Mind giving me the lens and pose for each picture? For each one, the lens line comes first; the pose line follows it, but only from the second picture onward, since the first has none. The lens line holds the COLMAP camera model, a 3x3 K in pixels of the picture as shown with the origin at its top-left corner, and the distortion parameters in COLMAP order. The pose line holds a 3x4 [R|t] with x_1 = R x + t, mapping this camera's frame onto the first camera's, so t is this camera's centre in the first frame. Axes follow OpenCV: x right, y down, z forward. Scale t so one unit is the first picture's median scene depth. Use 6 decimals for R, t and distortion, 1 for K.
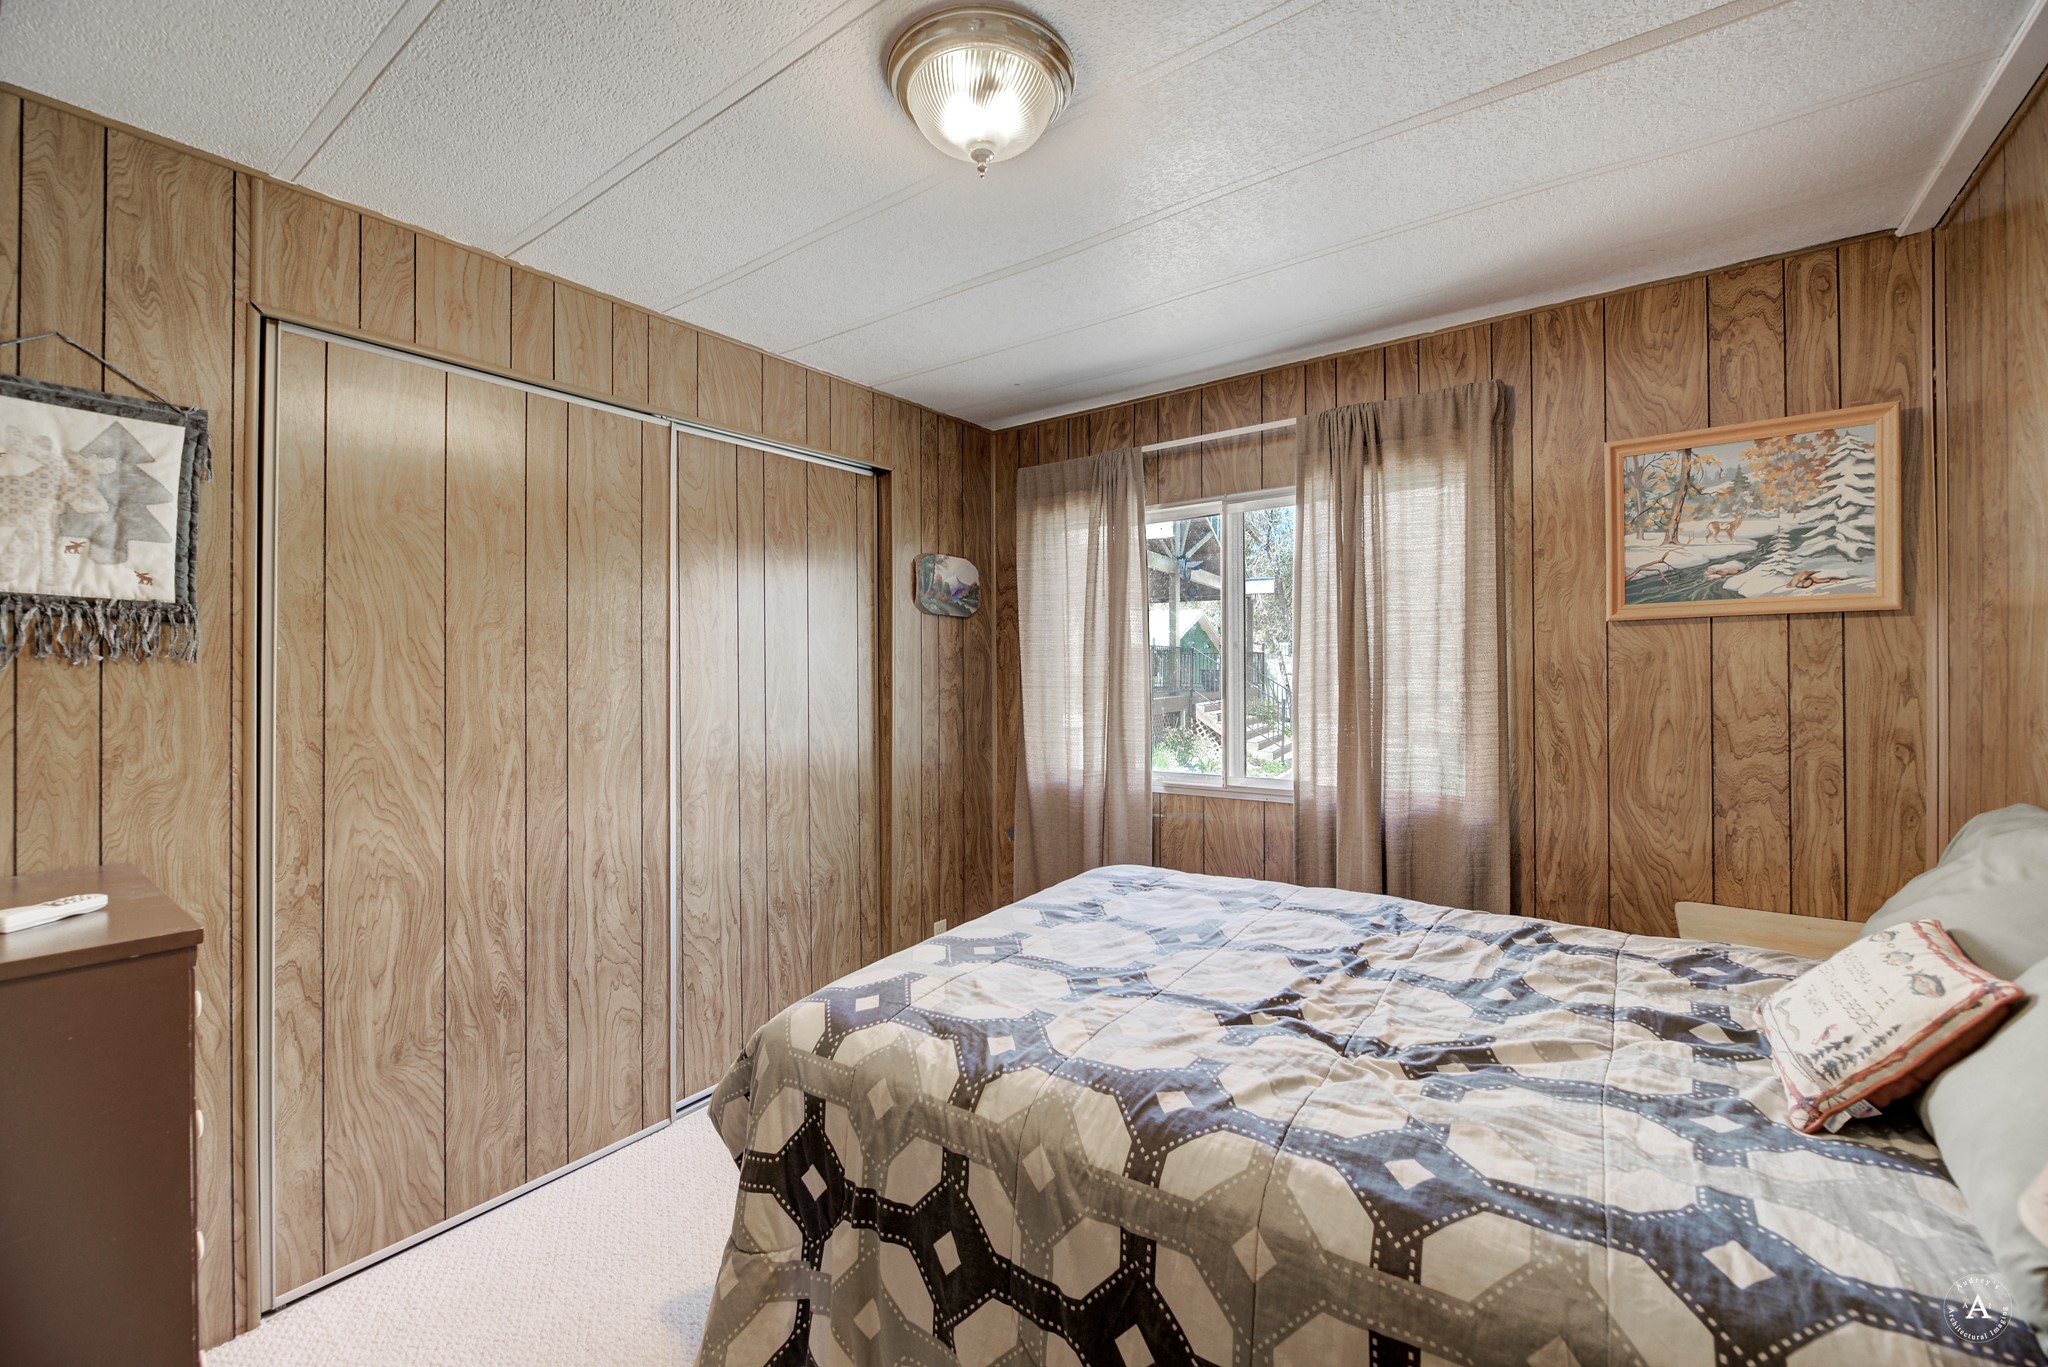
lens RADIAL K [[811.8, 0, 1041.1], [0, 811.8, 675.3], [0, 0, 1]] dist [-0.008808, -0.000153]
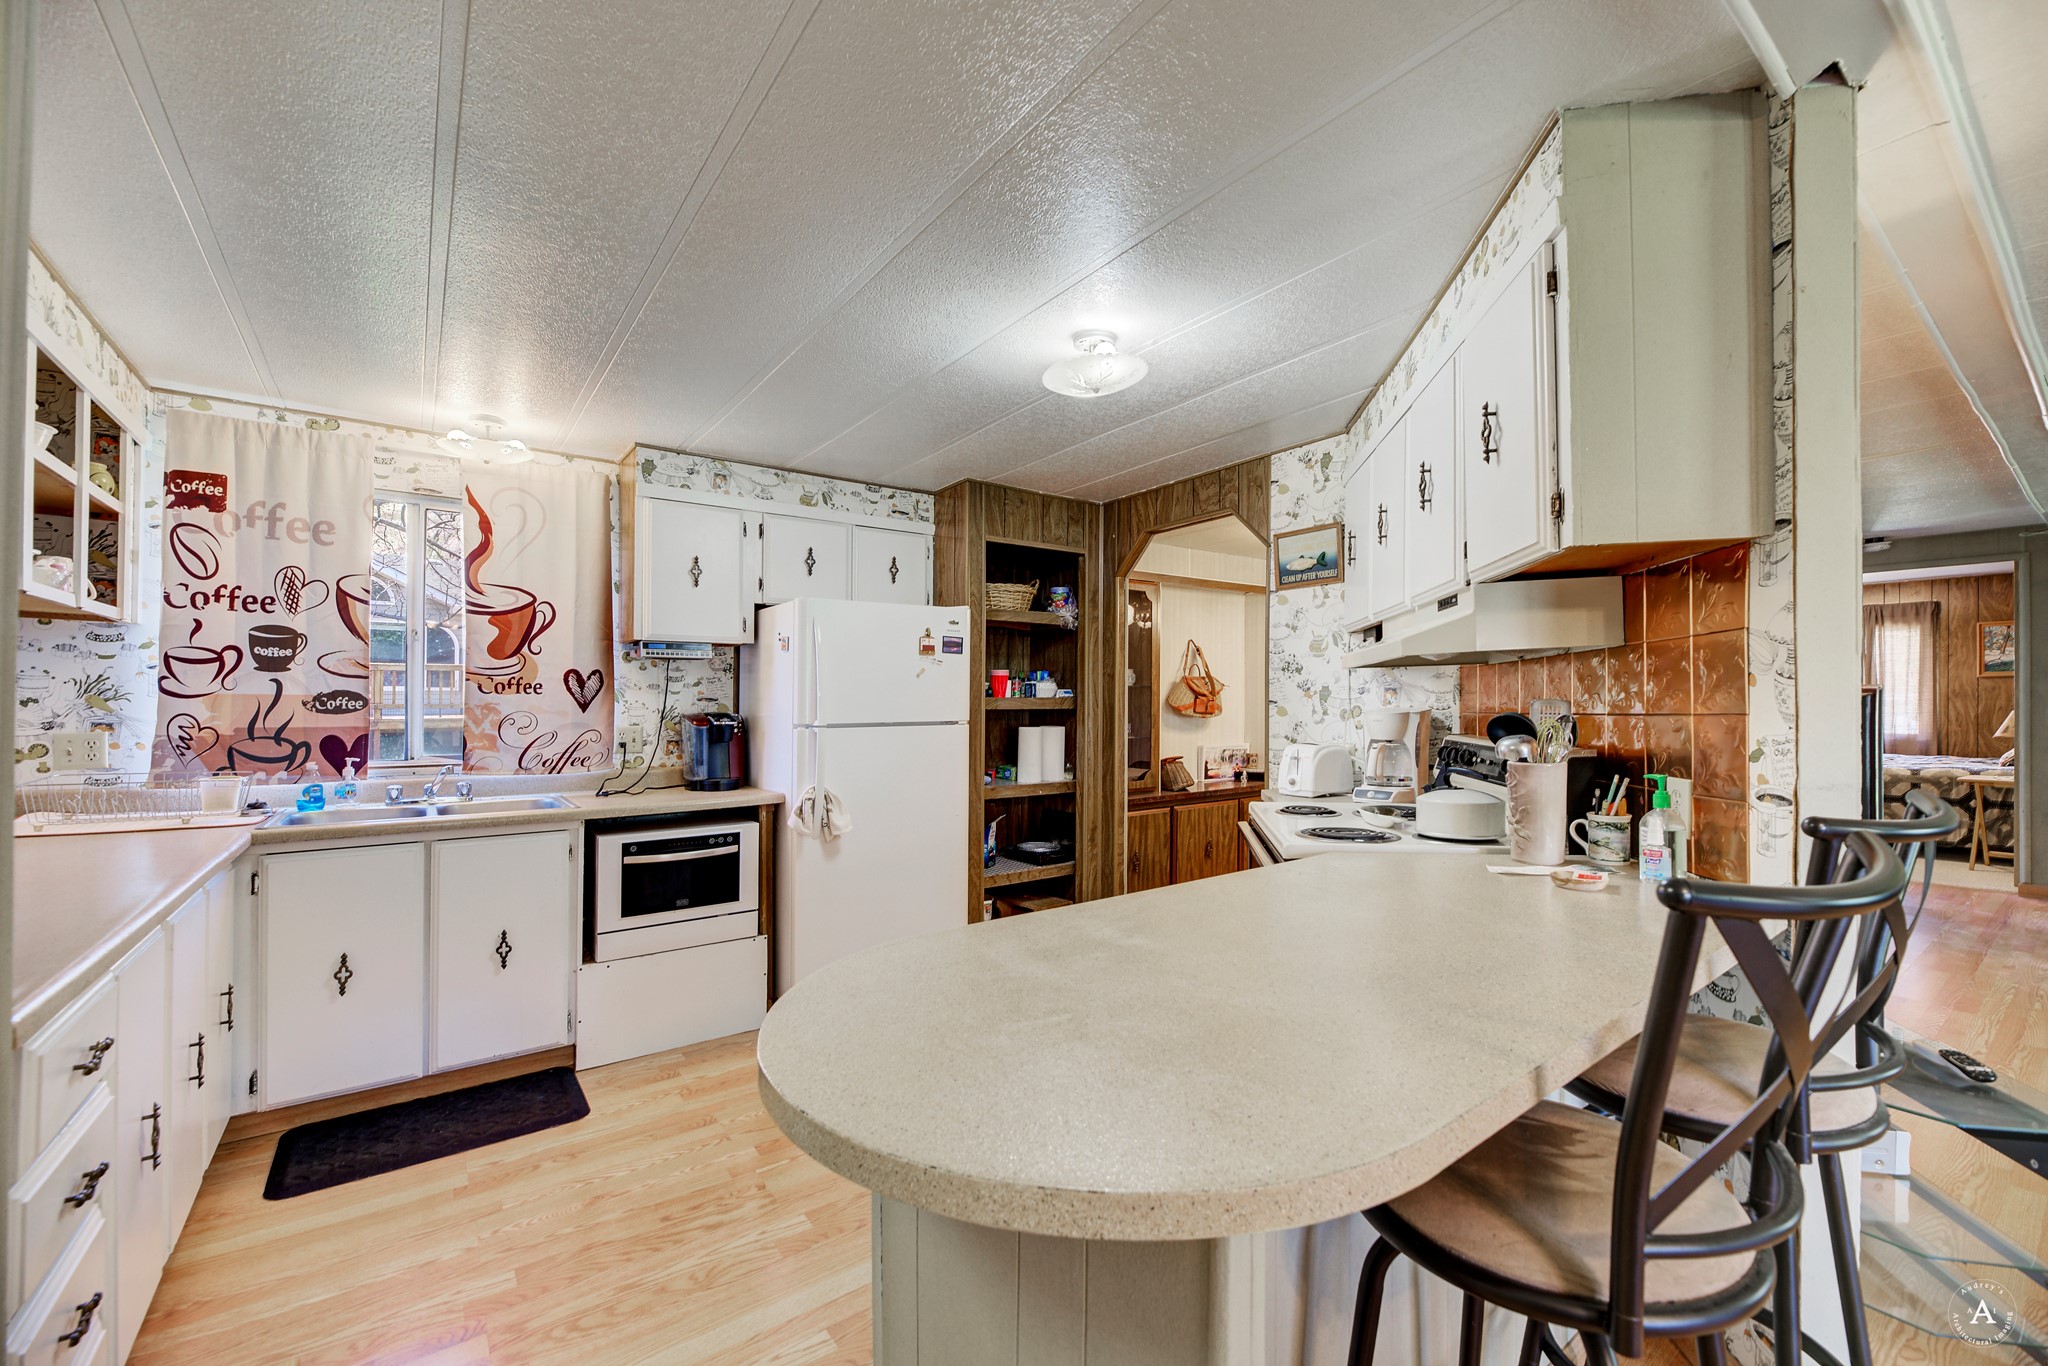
lens RADIAL K [[811.8, 0, 1011.8], [0, 811.8, 687.6], [0, 0, 1]] dist [-0.008808, -0.000153]
pose [[0.946644, 0.007674, -0.322190, -1.852359], [-0.007932, 0.999968, 0.000512, 0.002285], [0.322184, 0.002071, 0.946675, -3.159712]]
